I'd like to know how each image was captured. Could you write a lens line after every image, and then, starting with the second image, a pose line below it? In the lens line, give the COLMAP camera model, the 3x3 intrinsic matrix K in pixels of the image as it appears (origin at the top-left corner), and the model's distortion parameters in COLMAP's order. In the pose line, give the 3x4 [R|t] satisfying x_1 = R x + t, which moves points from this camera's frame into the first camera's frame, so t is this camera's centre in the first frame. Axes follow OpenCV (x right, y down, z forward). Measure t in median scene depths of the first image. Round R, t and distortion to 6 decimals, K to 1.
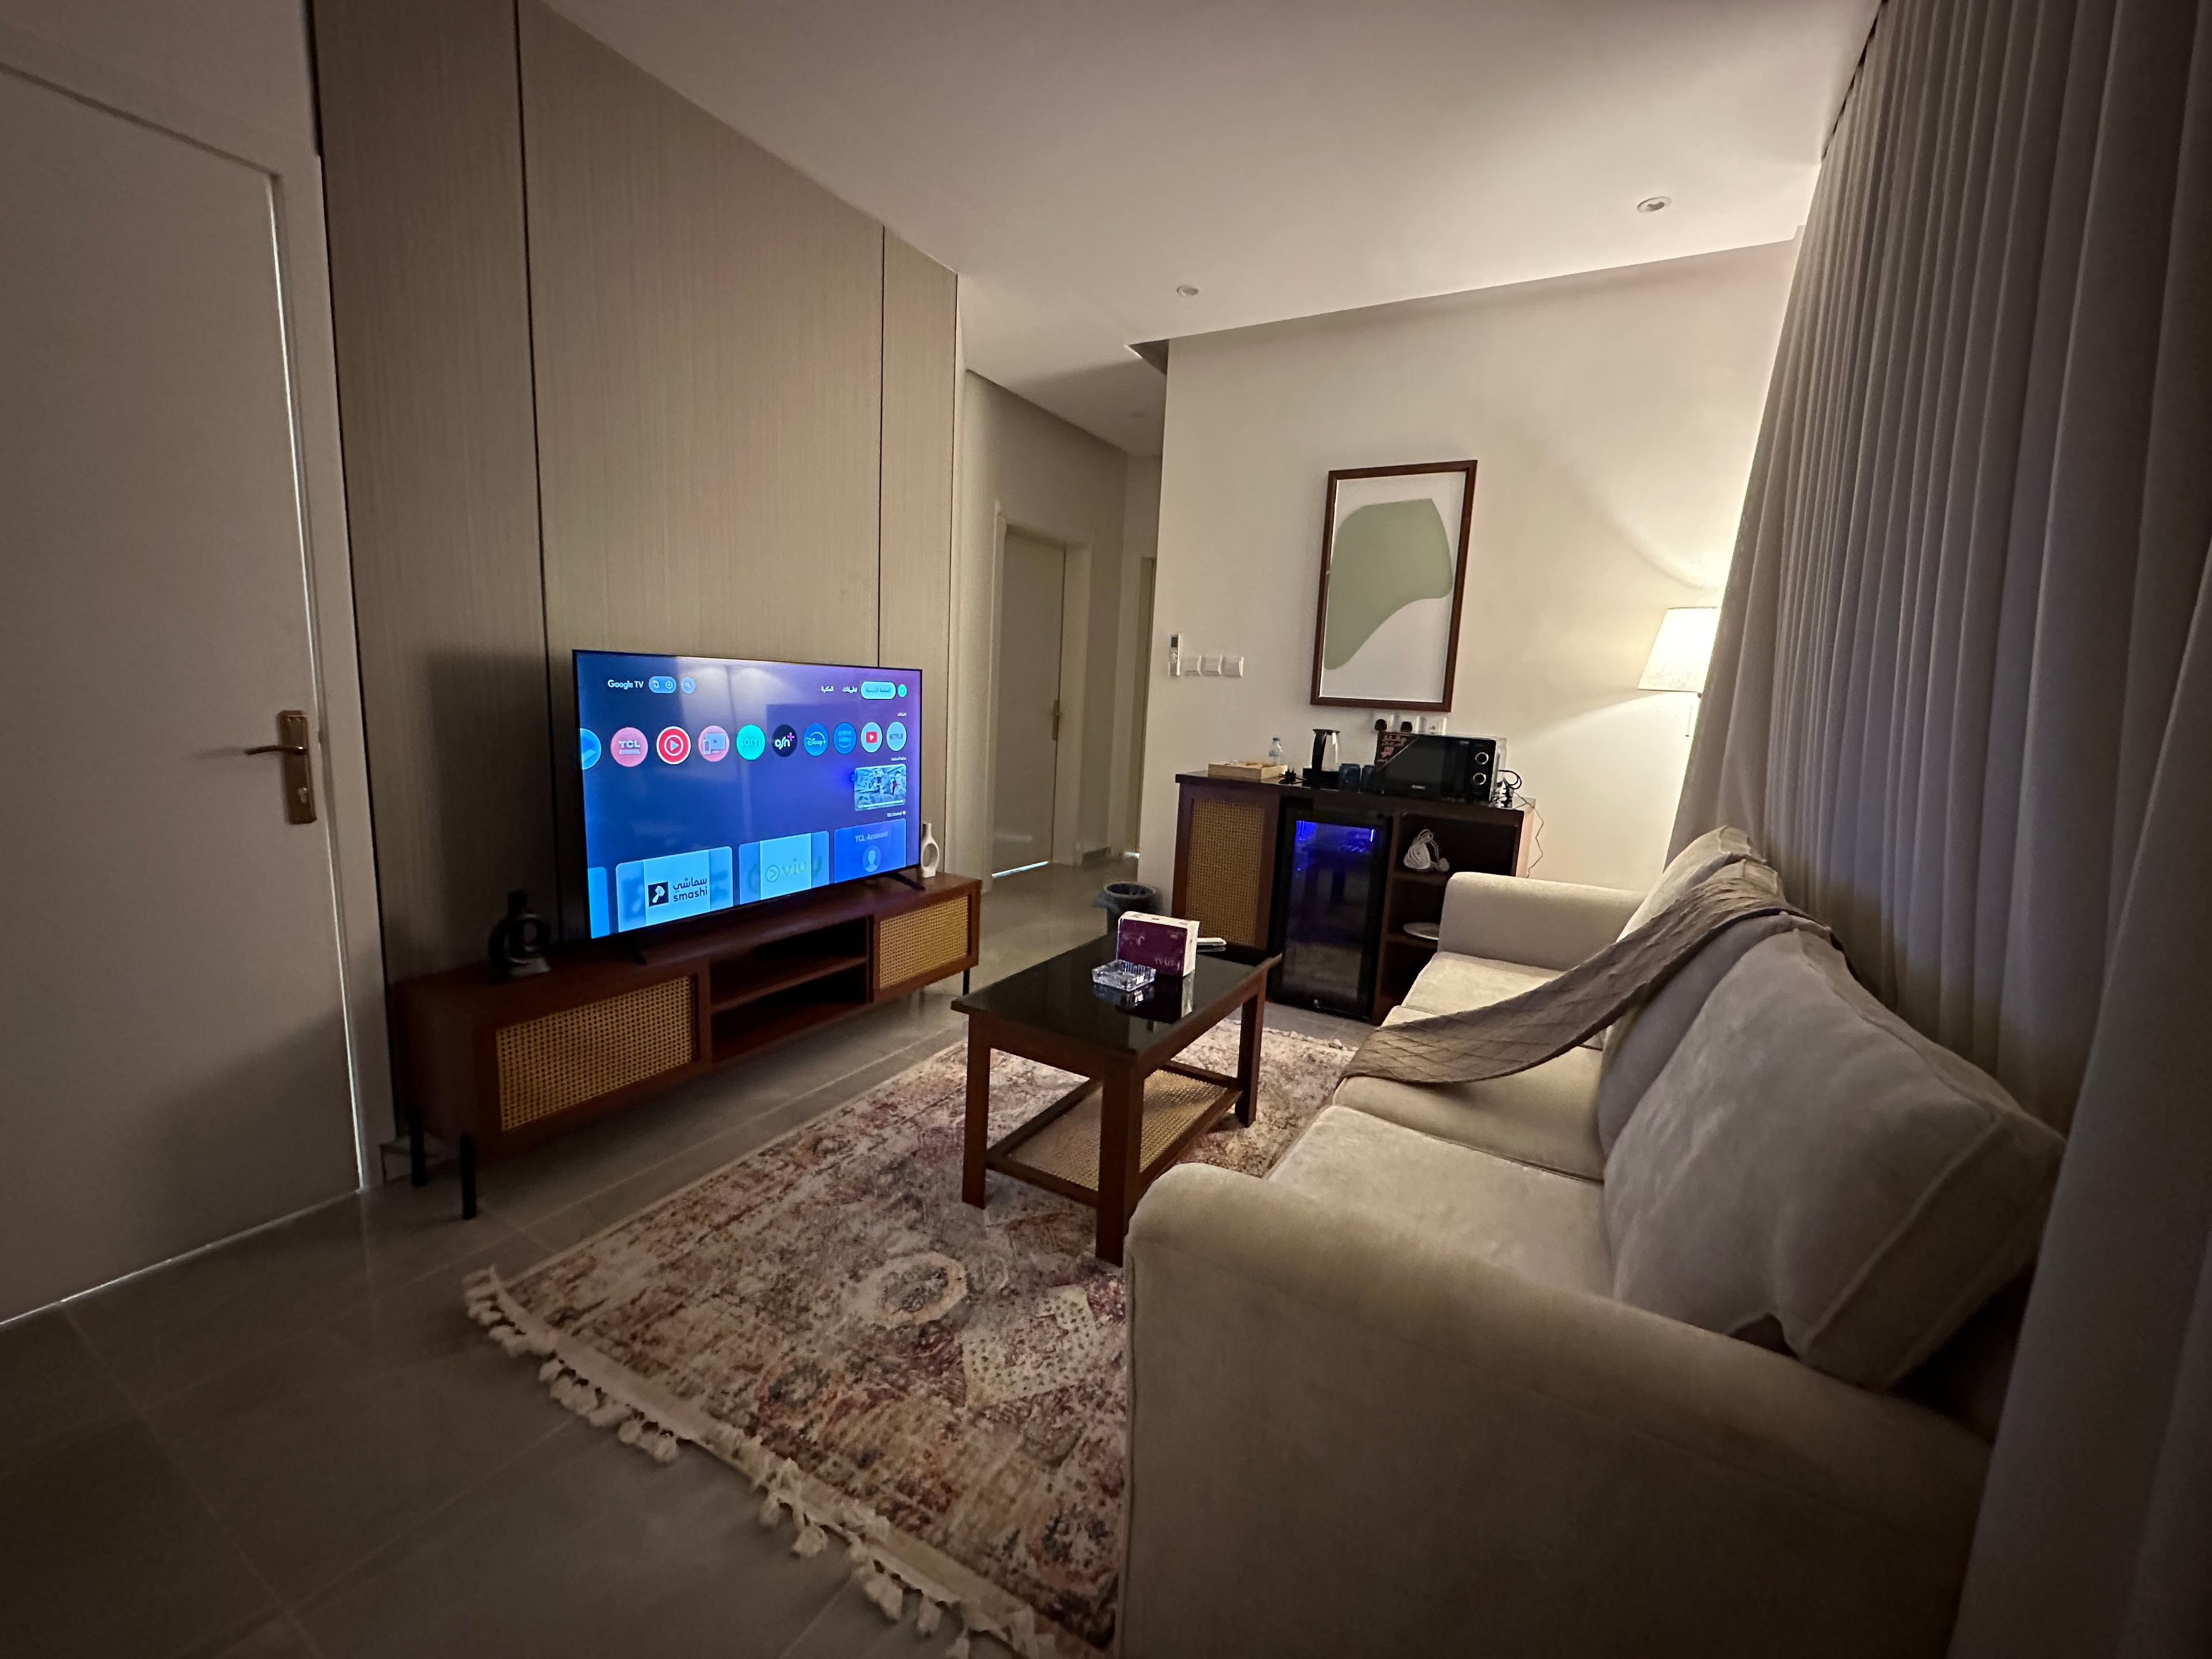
lens RADIAL K [[880.0, 0, 1106.0], [0, 880.0, 829.5], [0, 0, 1]] dist [-0.003183, -0.000412]
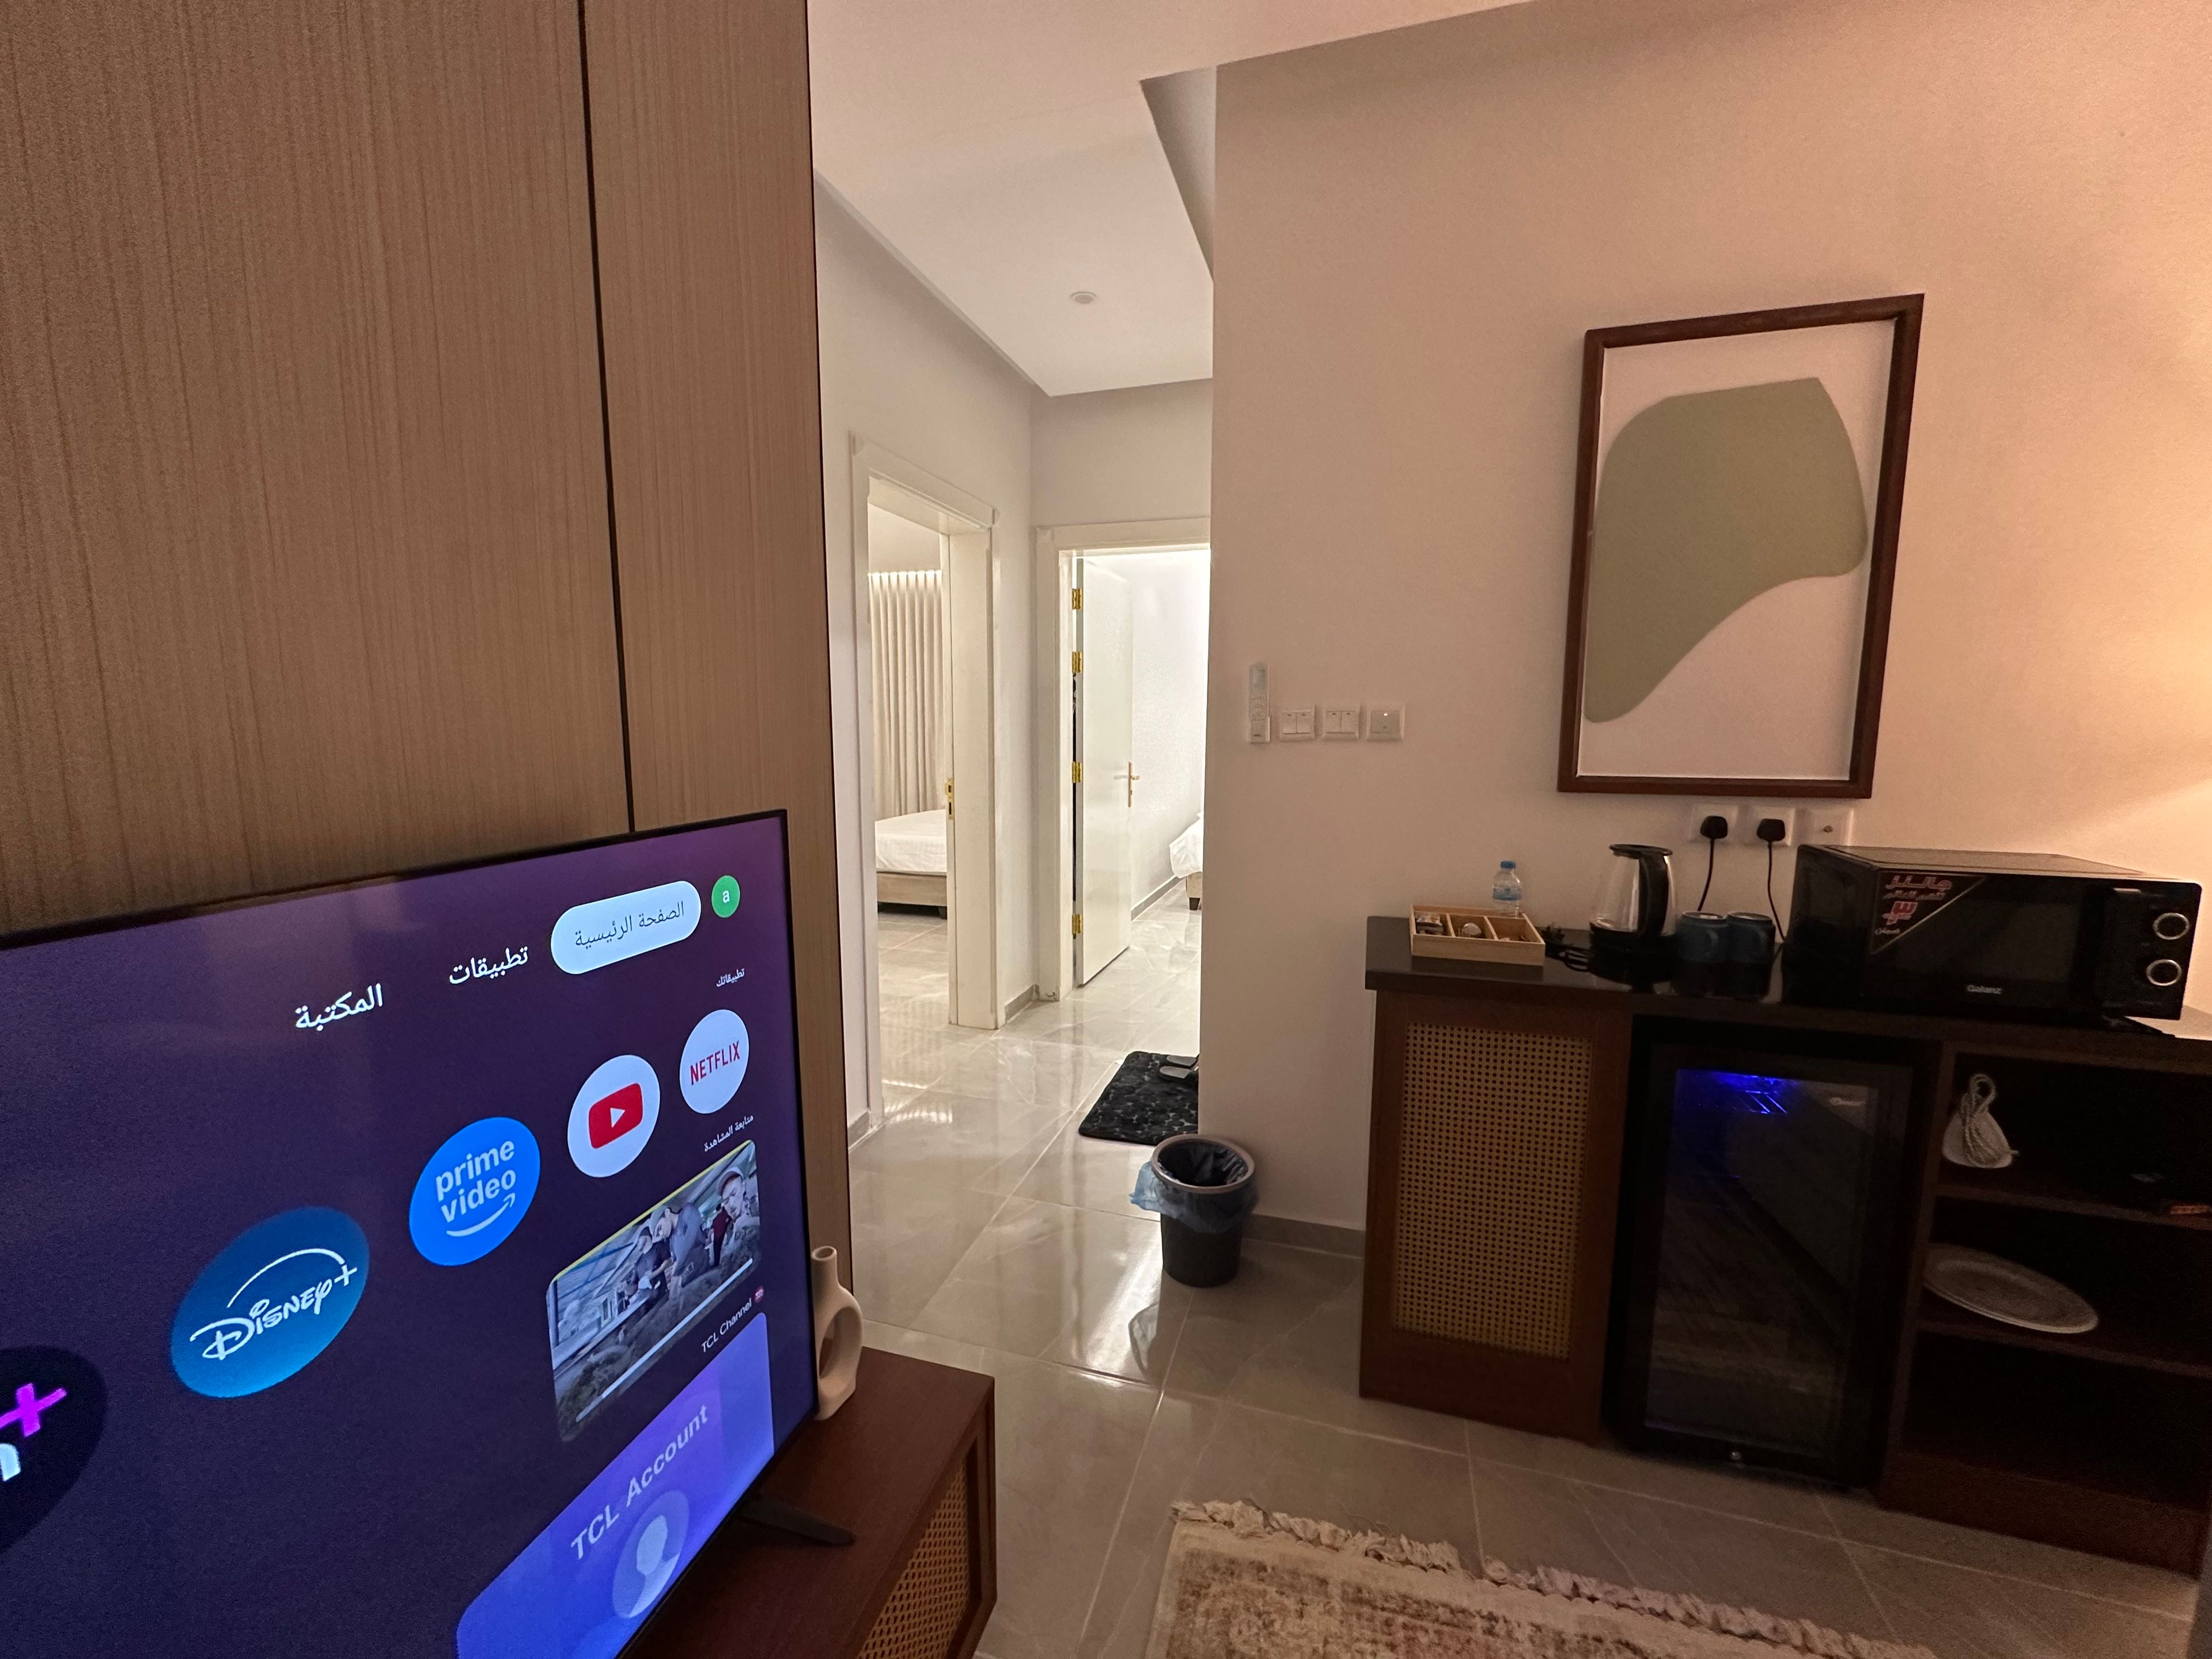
lens RADIAL K [[880.0, 0, 1106.0], [0, 880.0, 829.5], [0, 0, 1]] dist [-0.003183, -0.000412]
pose [[0.973795, -0.075878, 0.214398, -0.151392], [0.082671, 0.996314, -0.022882, -0.144166], [-0.211872, 0.040007, 0.976478, 0.615735]]
